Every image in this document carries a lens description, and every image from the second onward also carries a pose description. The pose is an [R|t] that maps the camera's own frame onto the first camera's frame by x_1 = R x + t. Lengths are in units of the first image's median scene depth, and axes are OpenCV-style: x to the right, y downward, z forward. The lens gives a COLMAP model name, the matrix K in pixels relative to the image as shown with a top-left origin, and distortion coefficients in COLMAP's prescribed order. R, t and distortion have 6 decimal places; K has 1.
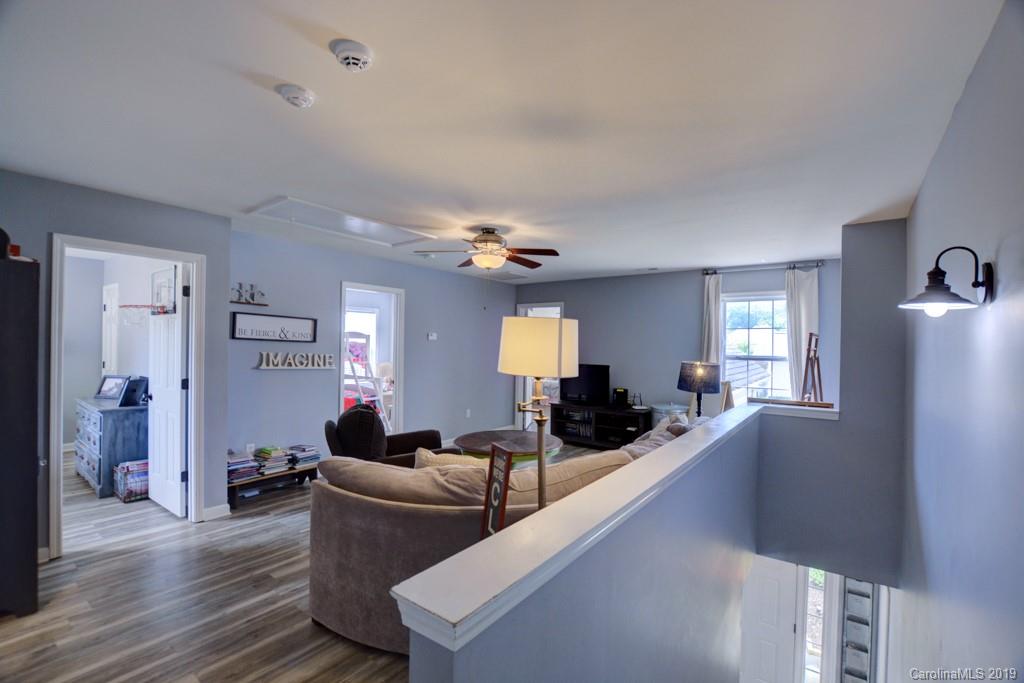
lens RADIAL K [[454.3, 0, 513.0], [0, 454.3, 343.1], [0, 0, 1]] dist [-0.036153, 0.007049]
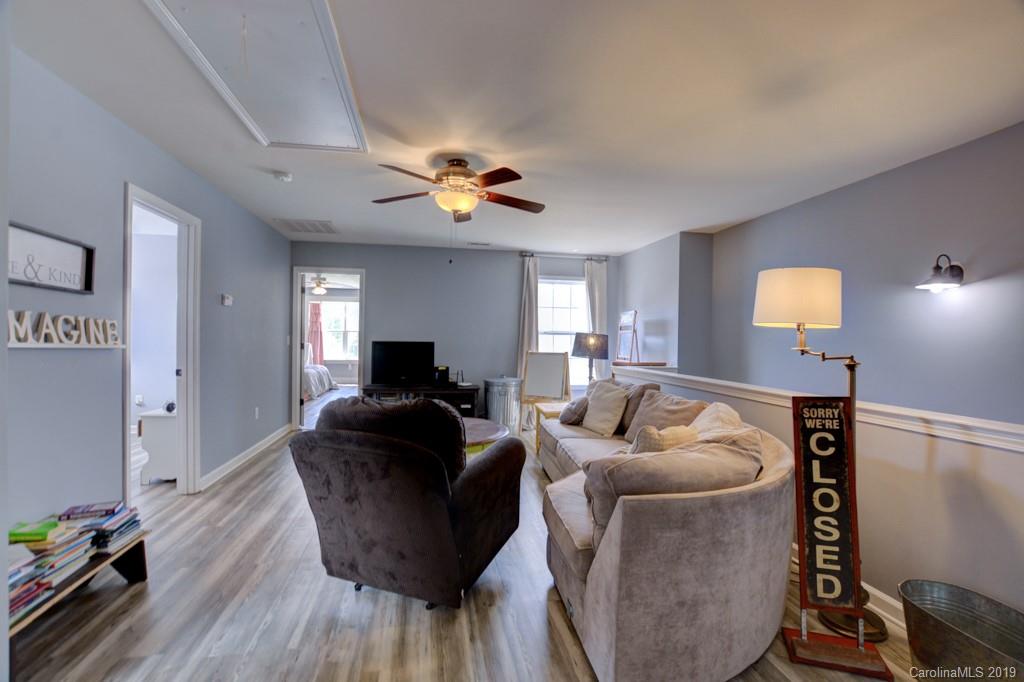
lens RADIAL K [[454.3, 0, 513.0], [0, 454.3, 342.6], [0, 0, 1]] dist [-0.036153, 0.007049]
pose [[0.678374, -0.012265, 0.734615, -0.486528], [-0.007453, 0.999694, 0.023573, 0.036694], [-0.734679, -0.021466, 0.678075, 0.336949]]
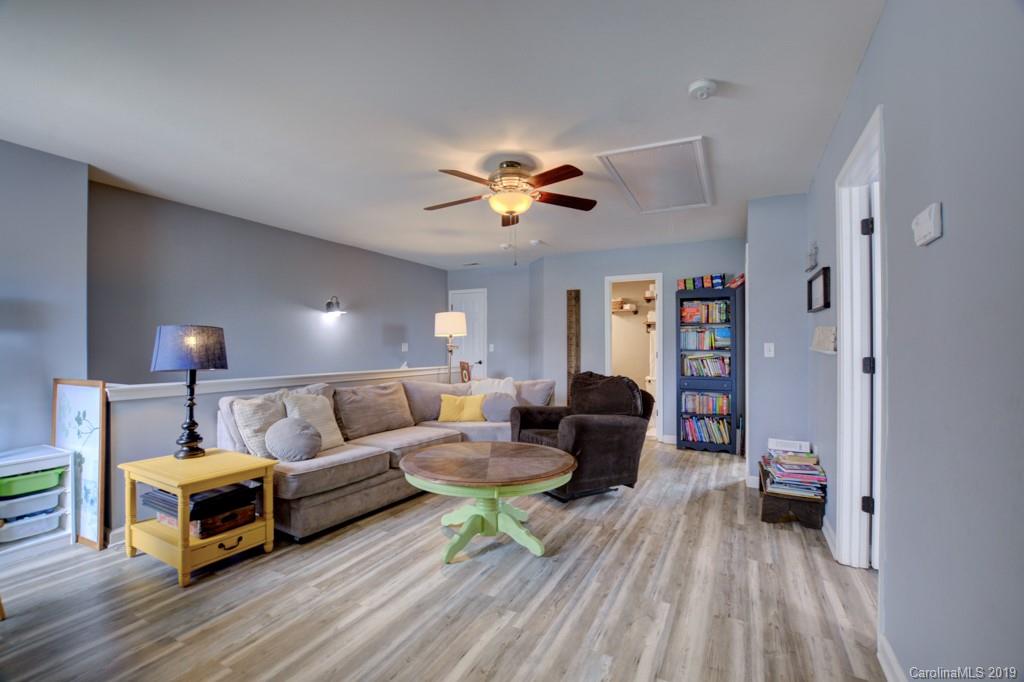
lens RADIAL K [[454.3, 0, 513.0], [0, 454.3, 342.6], [0, 0, 1]] dist [-0.036153, 0.007049]
pose [[-0.985439, -0.014778, -0.169387, 0.056327], [-0.013464, 0.999870, -0.008907, 0.056431], [0.169497, -0.006497, -0.985509, 1.510267]]
